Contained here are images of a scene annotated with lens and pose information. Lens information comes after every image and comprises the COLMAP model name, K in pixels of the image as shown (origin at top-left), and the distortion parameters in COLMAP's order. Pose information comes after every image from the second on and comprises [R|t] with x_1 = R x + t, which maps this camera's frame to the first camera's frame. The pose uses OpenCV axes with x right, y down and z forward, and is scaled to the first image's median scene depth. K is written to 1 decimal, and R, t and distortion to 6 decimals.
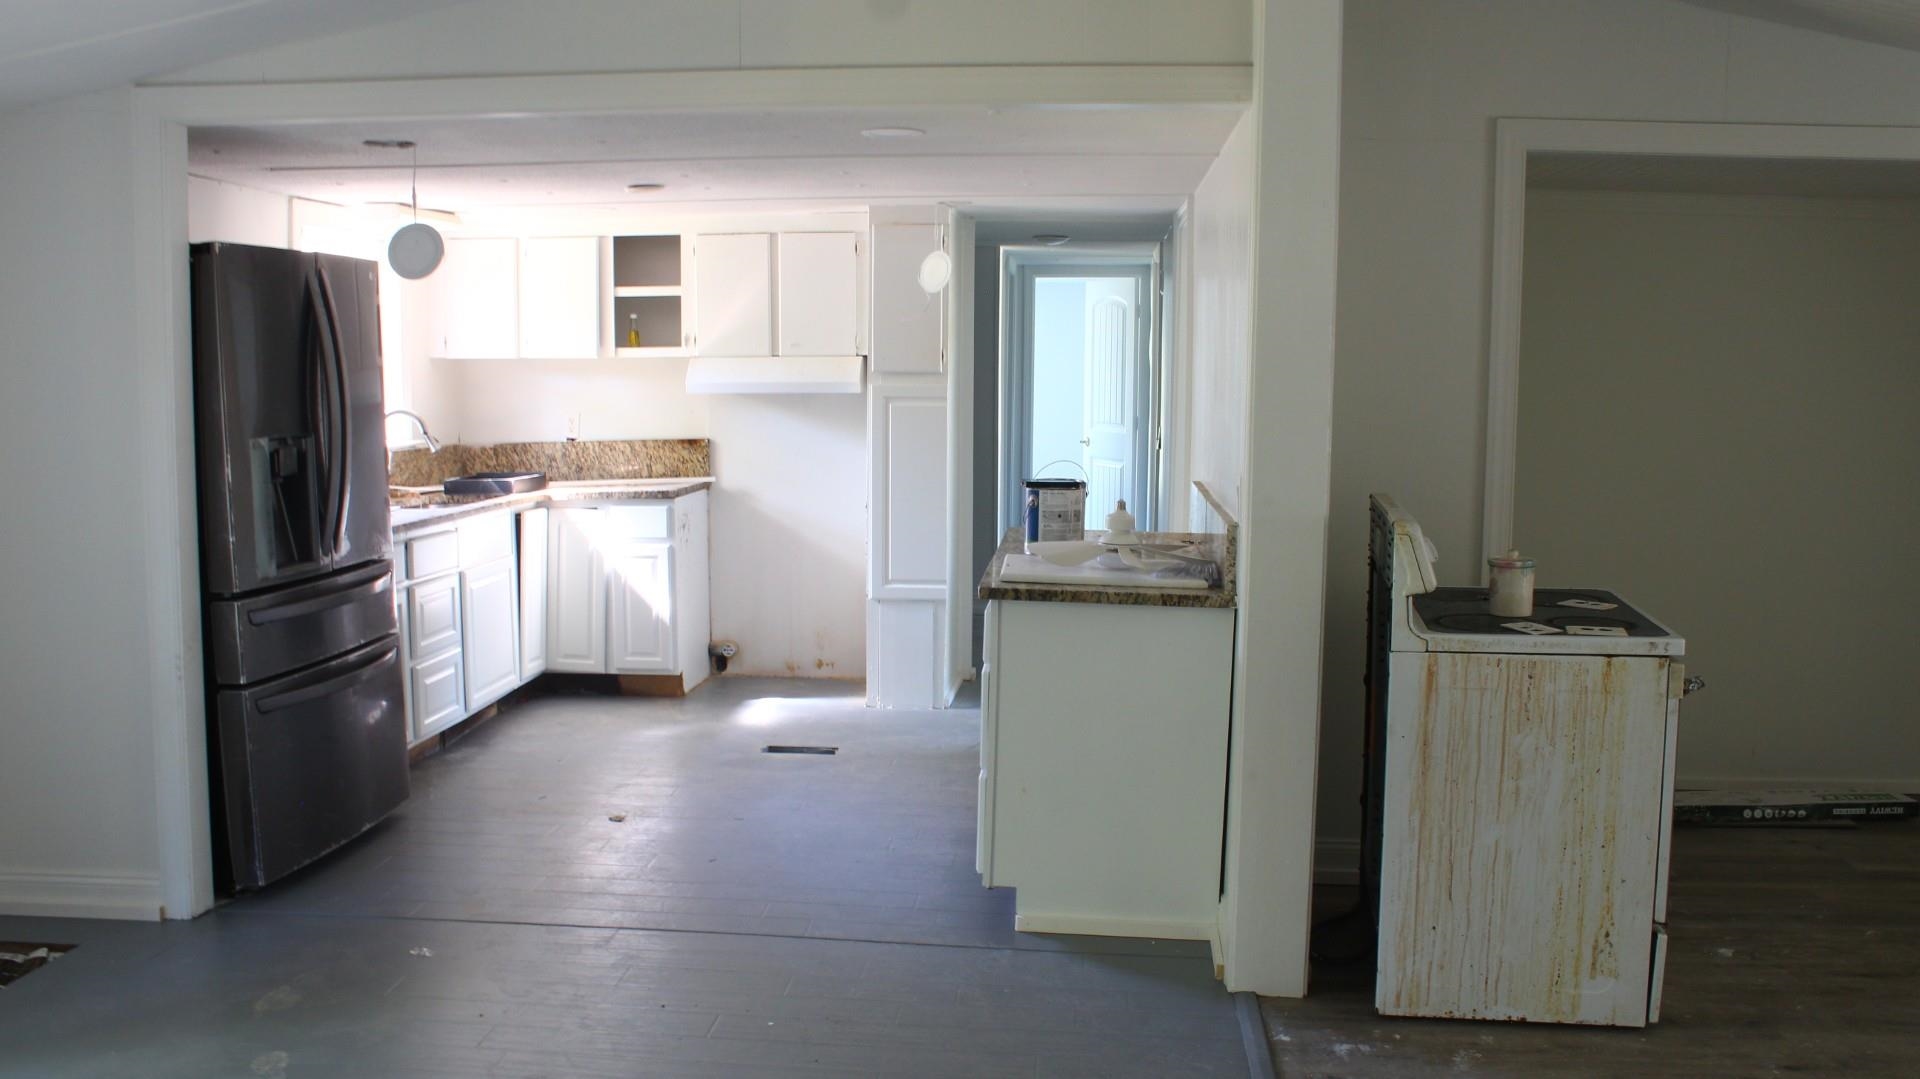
lens RADIAL K [[1603.1, 0, 960.0], [0, 1603.1, 539.5], [0, 0, 1]] dist [-0.186899, 0.217821]
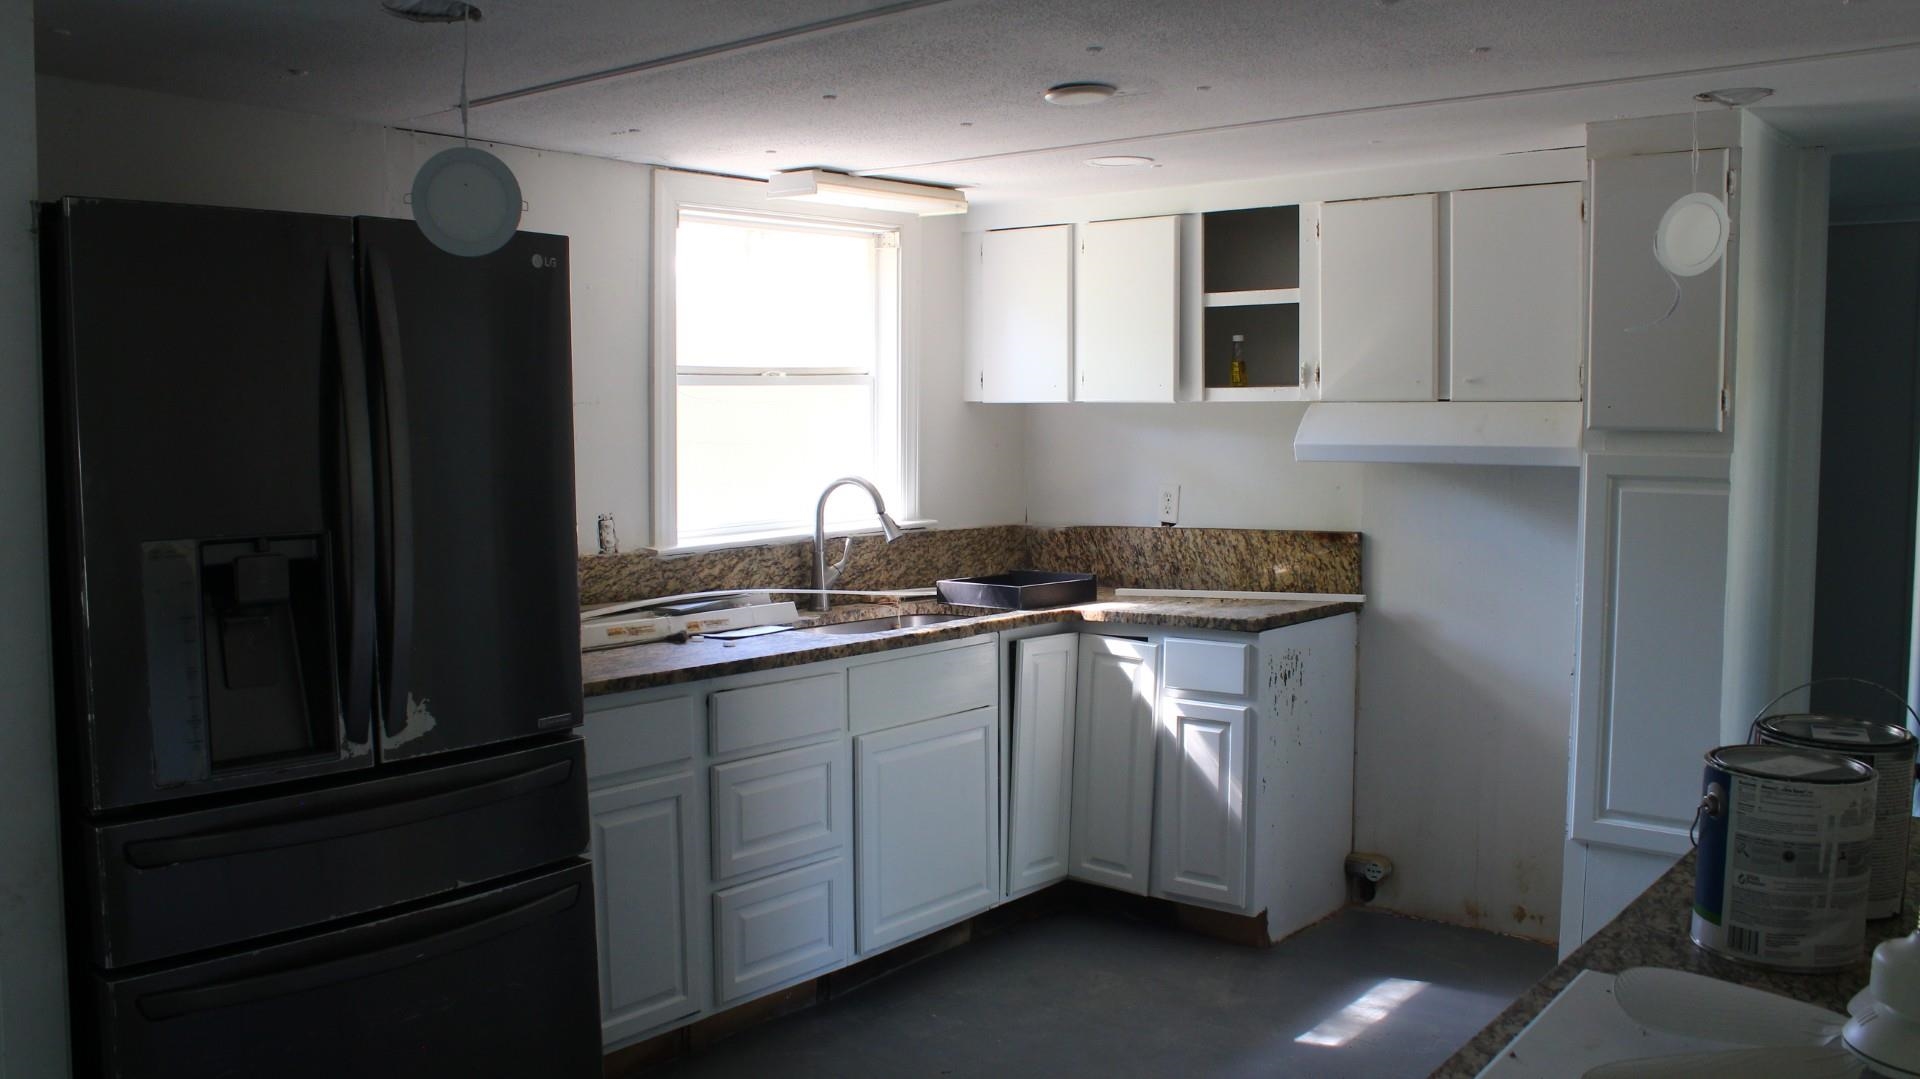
lens RADIAL K [[1603.1, 0, 960.0], [0, 1603.1, 539.5], [0, 0, 1]] dist [-0.186899, 0.217821]
pose [[0.826740, 0.040033, -0.561159, 0.065503], [-0.057818, 0.998229, -0.013968, -0.045094], [0.559606, 0.043993, 0.827590, 0.417973]]
